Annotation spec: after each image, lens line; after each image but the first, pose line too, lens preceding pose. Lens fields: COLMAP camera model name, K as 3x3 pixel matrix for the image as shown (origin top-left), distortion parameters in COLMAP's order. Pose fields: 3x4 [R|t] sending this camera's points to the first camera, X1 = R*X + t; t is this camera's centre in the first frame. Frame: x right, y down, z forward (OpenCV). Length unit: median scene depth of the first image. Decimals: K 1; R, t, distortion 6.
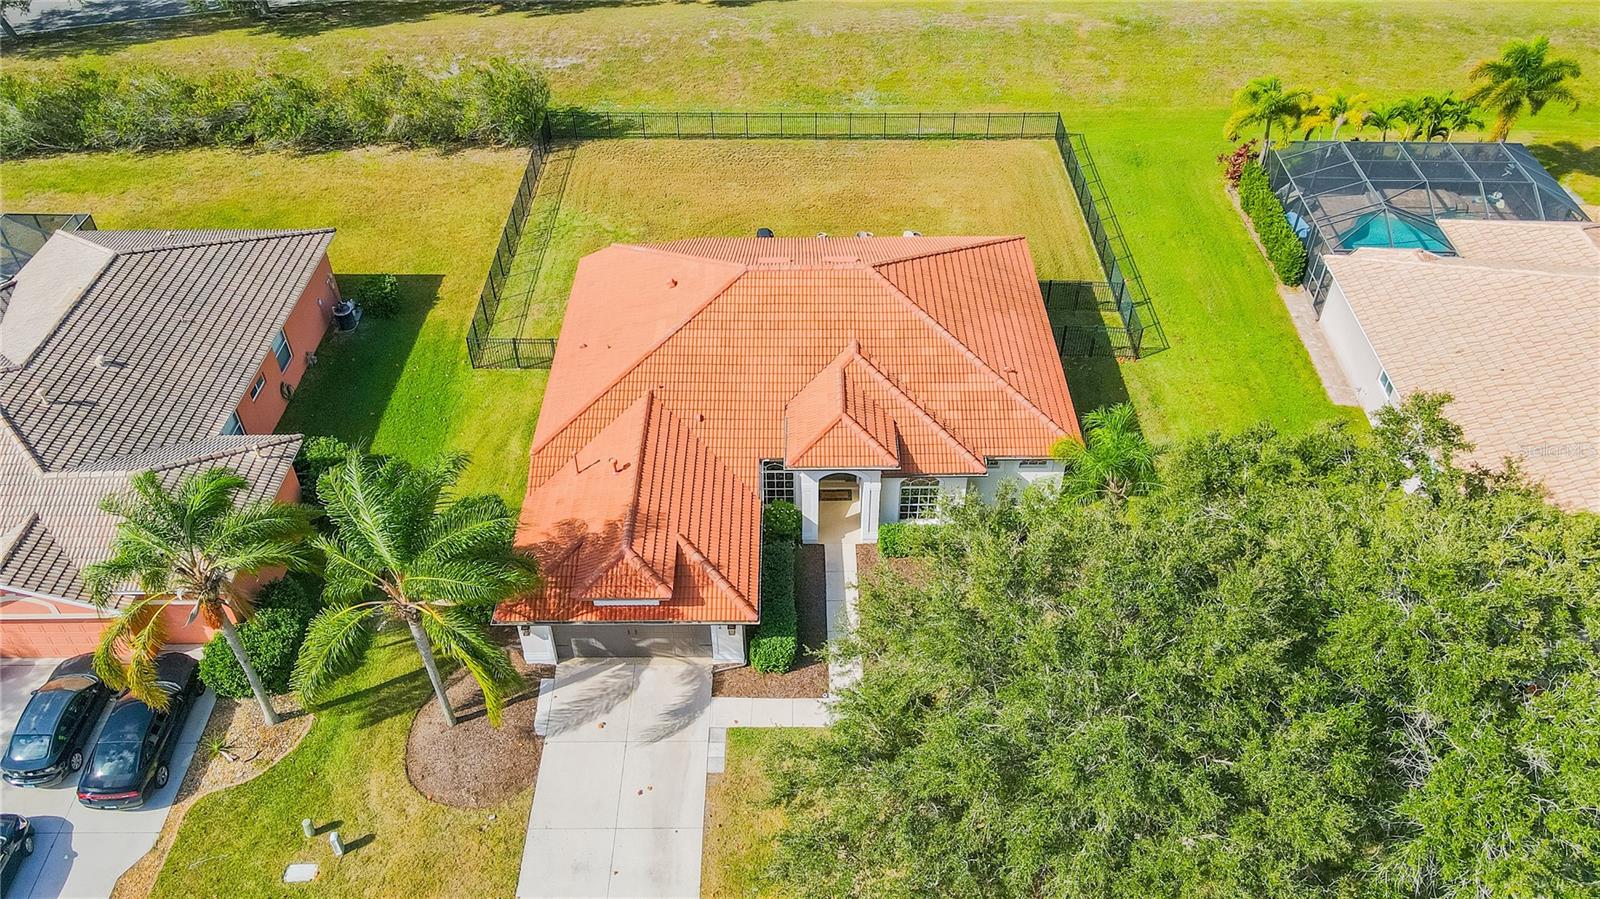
lens RADIAL K [[1178.7, 0, 800.0], [0, 1178.7, 449.5], [0, 0, 1]] dist [0.015762, 0.010750]
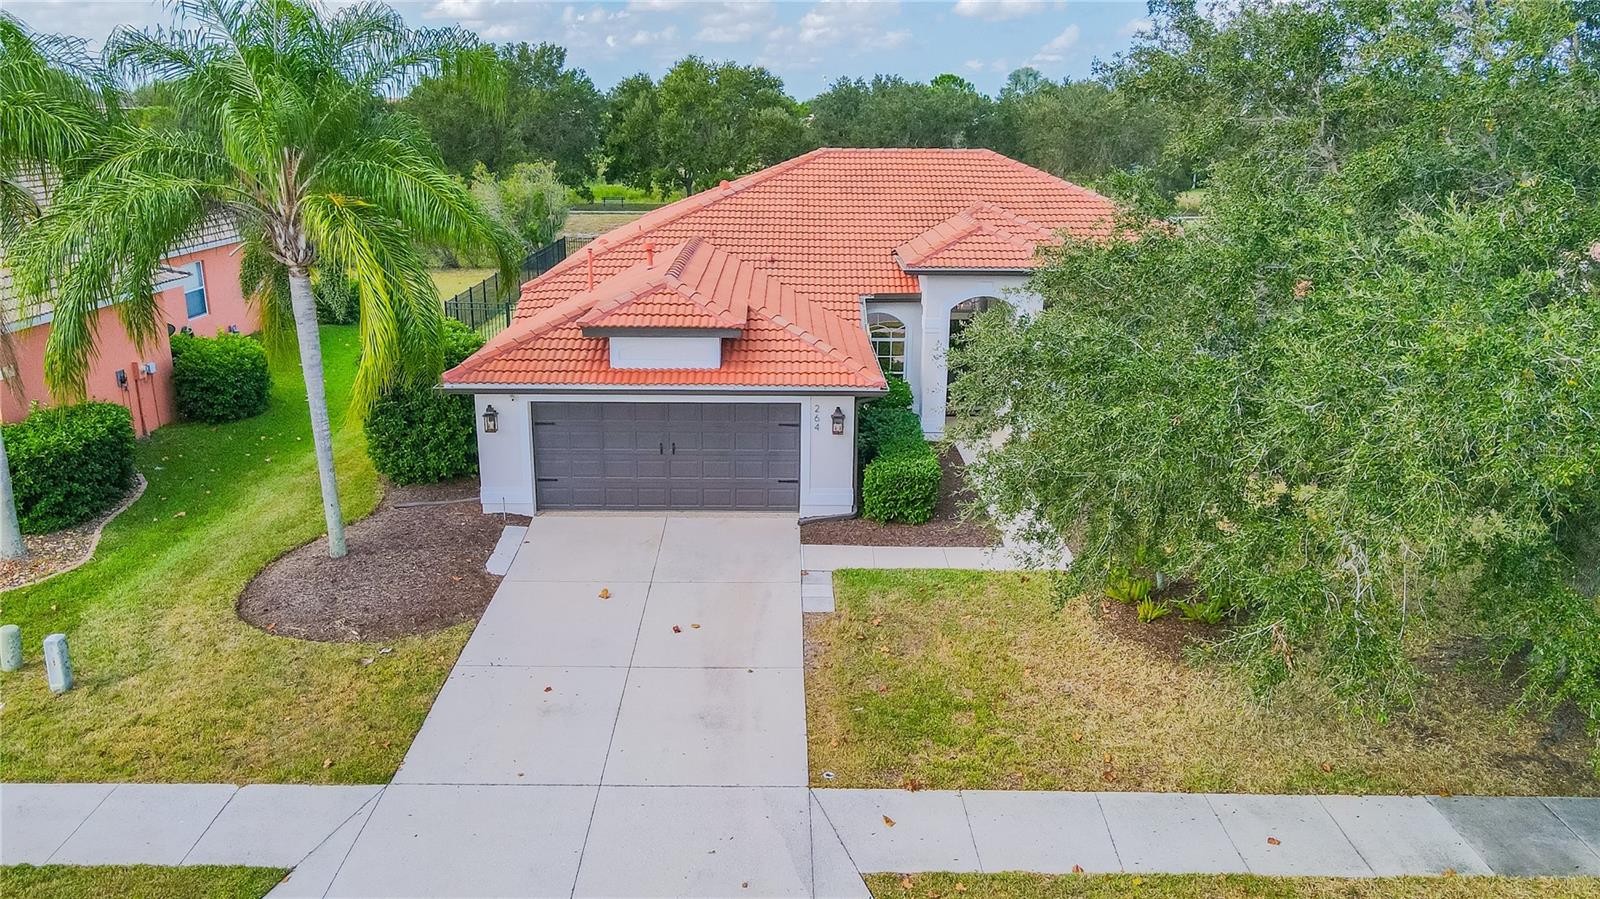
lens RADIAL K [[1178.7, 0, 800.0], [0, 1178.7, 449.5], [0, 0, 1]] dist [0.015762, 0.010750]
pose [[0.999905, 0.008535, 0.010831, -0.081790], [-0.003282, 0.910166, -0.414230, 0.404818], [-0.013394, 0.414155, 0.910108, 0.459468]]
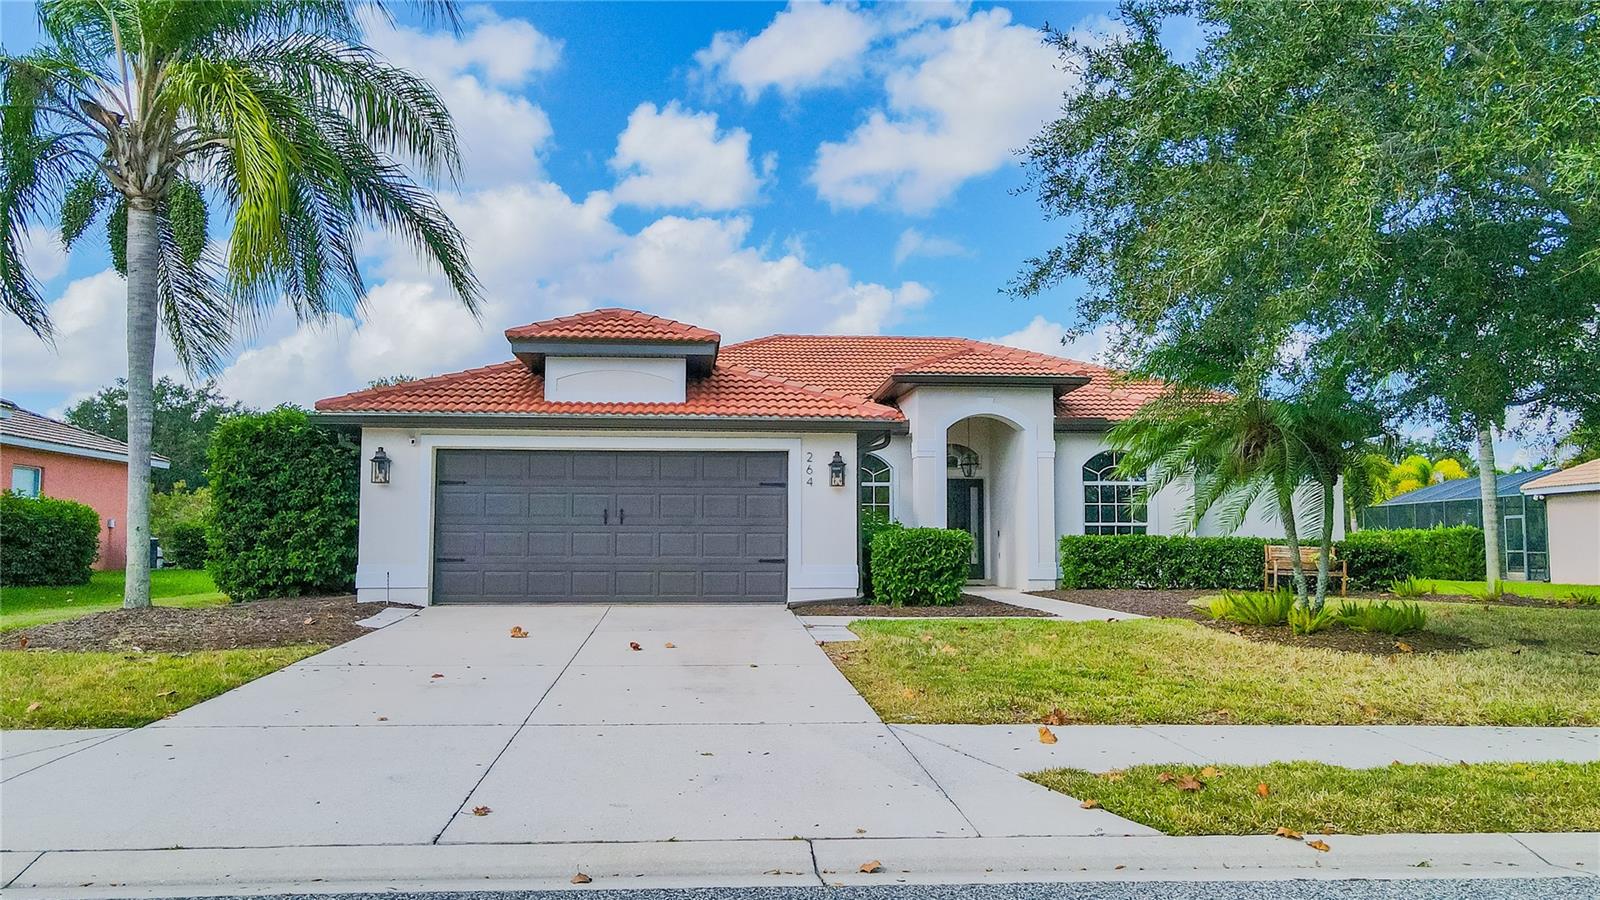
lens RADIAL K [[1192.5, 0, 800.0], [0, 1192.5, 450.0], [0, 0, 1]] dist [0.018591, 0.009573]
pose [[0.996565, 0.012574, 0.081854, -0.109010], [0.049294, 0.704173, -0.708315, 0.469639], [-0.066546, 0.709917, 0.701134, 0.658441]]
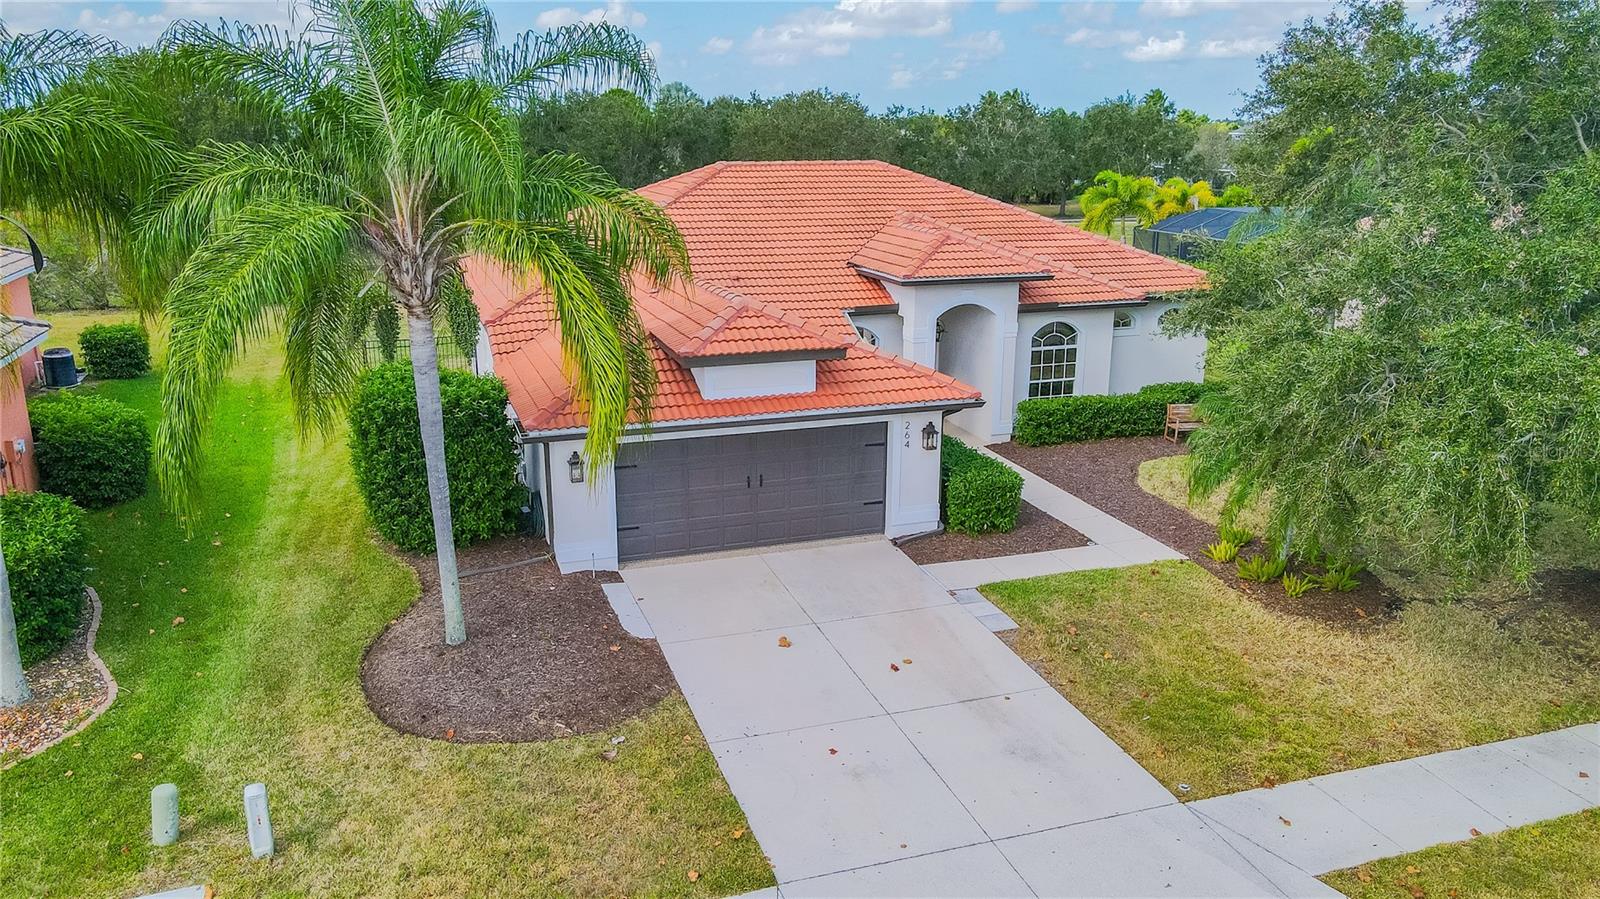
lens RADIAL K [[1178.7, 0, 800.0], [0, 1178.7, 449.5], [0, 0, 1]] dist [0.015762, 0.010750]
pose [[0.943898, -0.079909, 0.320422, -0.301636], [0.208926, 0.895916, -0.392025, 0.367471], [-0.255745, 0.436977, 0.862349, 0.509116]]
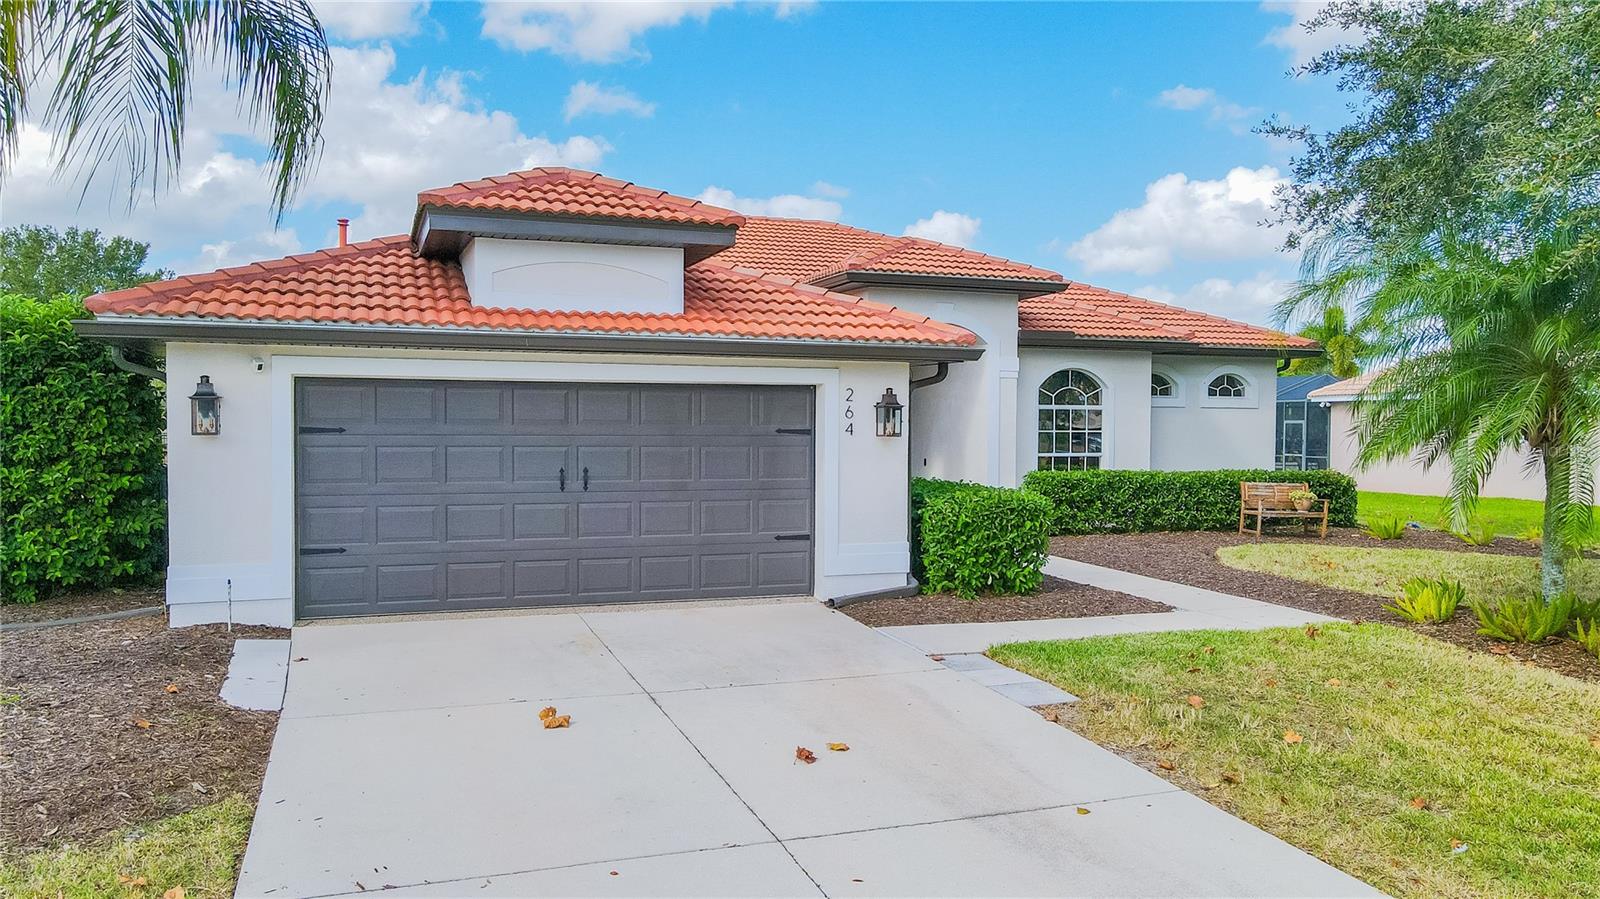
lens RADIAL K [[1178.7, 0, 800.0], [0, 1178.7, 449.5], [0, 0, 1]] dist [0.015762, 0.010750]
pose [[0.936829, 0.001127, 0.349786, -0.195978], [0.220000, 0.775540, -0.591724, 0.347327], [-0.271940, 0.631297, 0.726301, 0.759037]]
